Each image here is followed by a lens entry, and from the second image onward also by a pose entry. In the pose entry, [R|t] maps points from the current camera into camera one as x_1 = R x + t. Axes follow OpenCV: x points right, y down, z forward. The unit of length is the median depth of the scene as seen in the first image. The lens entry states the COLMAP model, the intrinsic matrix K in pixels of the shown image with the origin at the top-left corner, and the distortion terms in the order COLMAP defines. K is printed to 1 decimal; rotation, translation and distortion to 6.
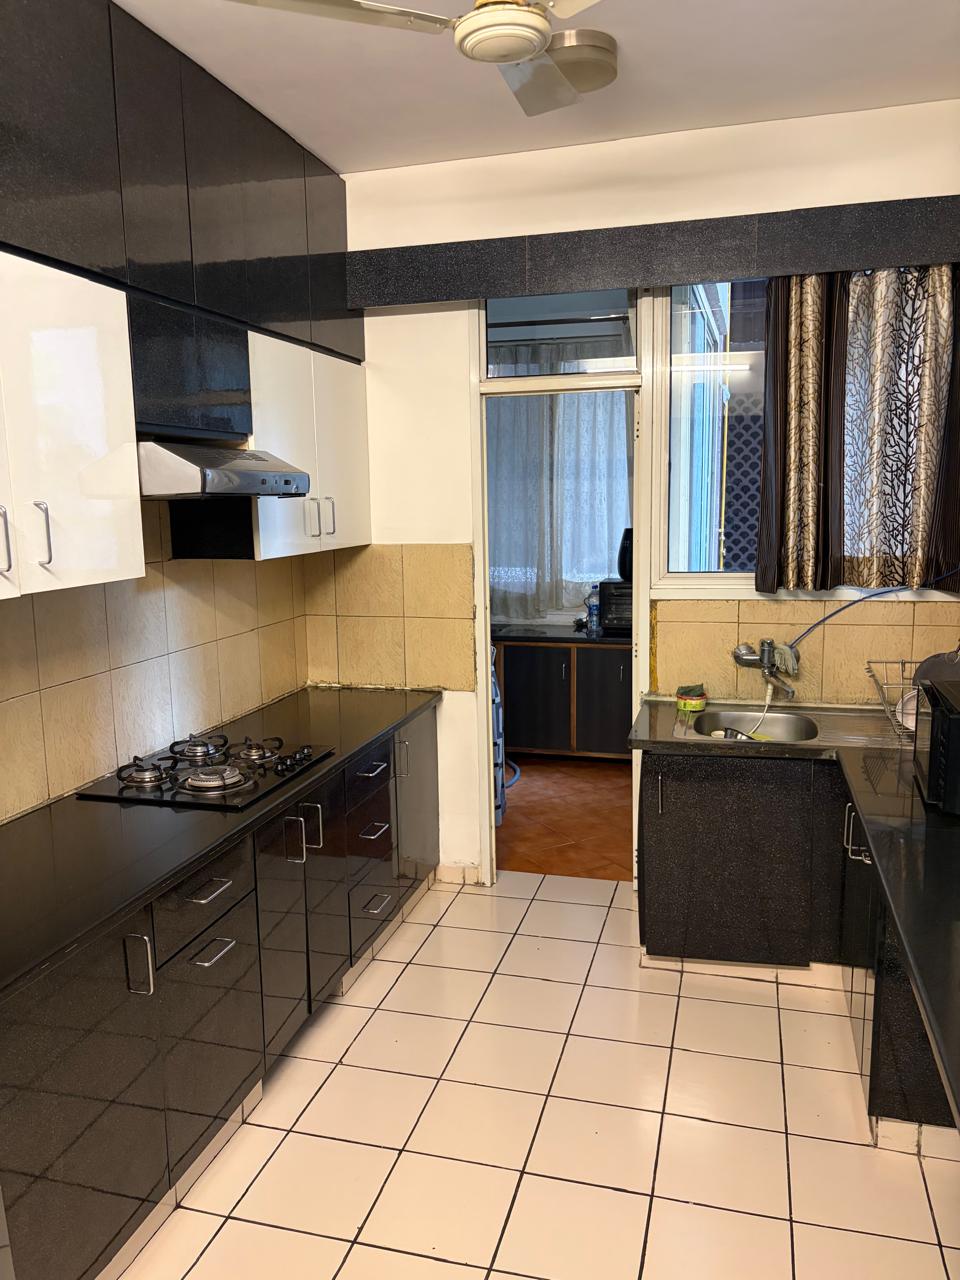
lens RADIAL K [[945.1, 0, 480.0], [0, 945.1, 640.0], [0, 0, 1]] dist [0.002875, -0.014379]
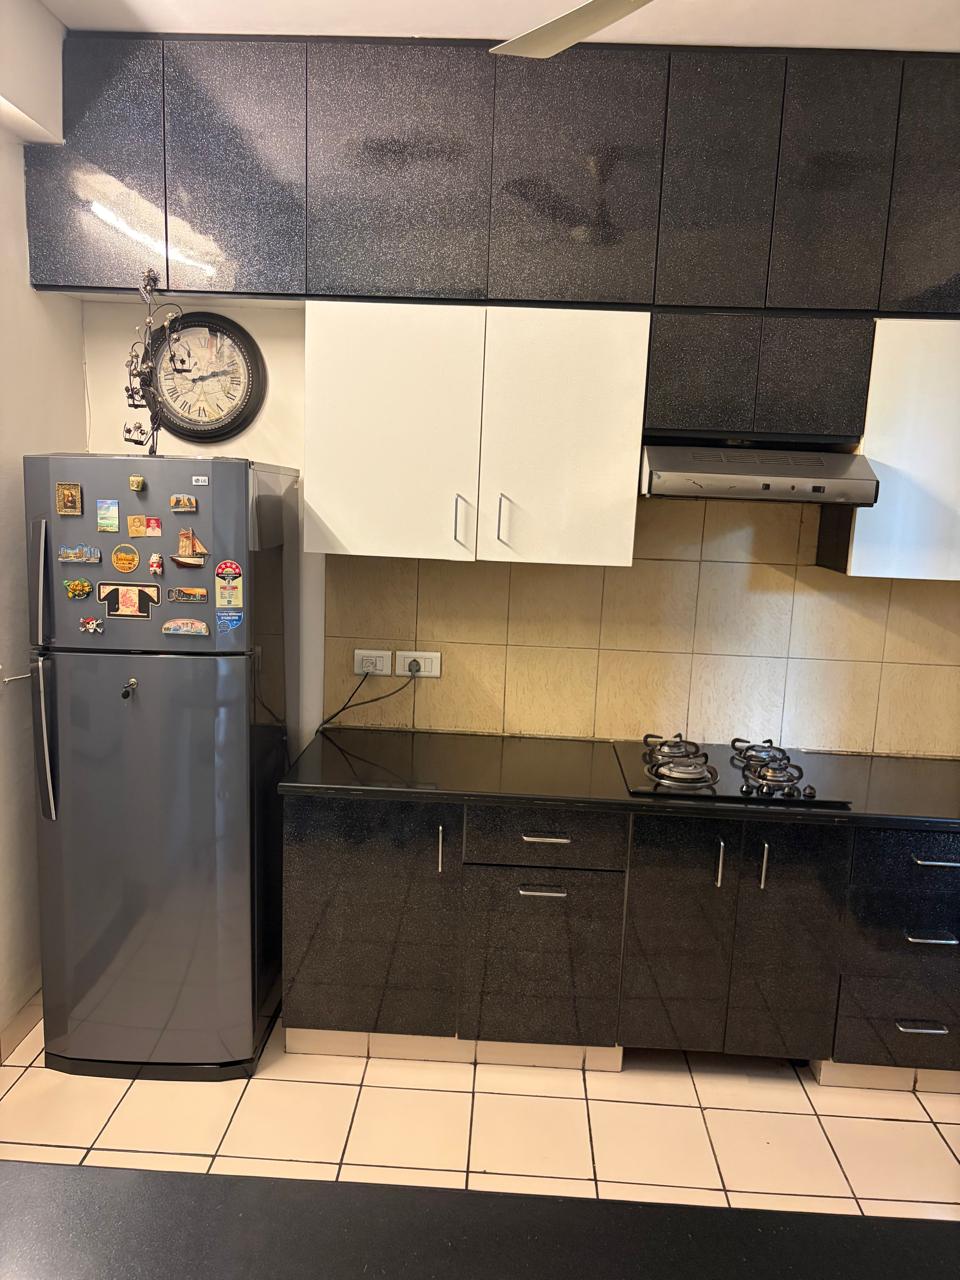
lens RADIAL K [[945.1, 0, 480.0], [0, 945.1, 640.0], [0, 0, 1]] dist [0.002875, -0.014379]
pose [[0.226715, 0.187637, -0.955716, 0.613774], [-0.191206, 0.970746, 0.145230, -0.097262], [0.955008, 0.149813, 0.255960, 0.487147]]
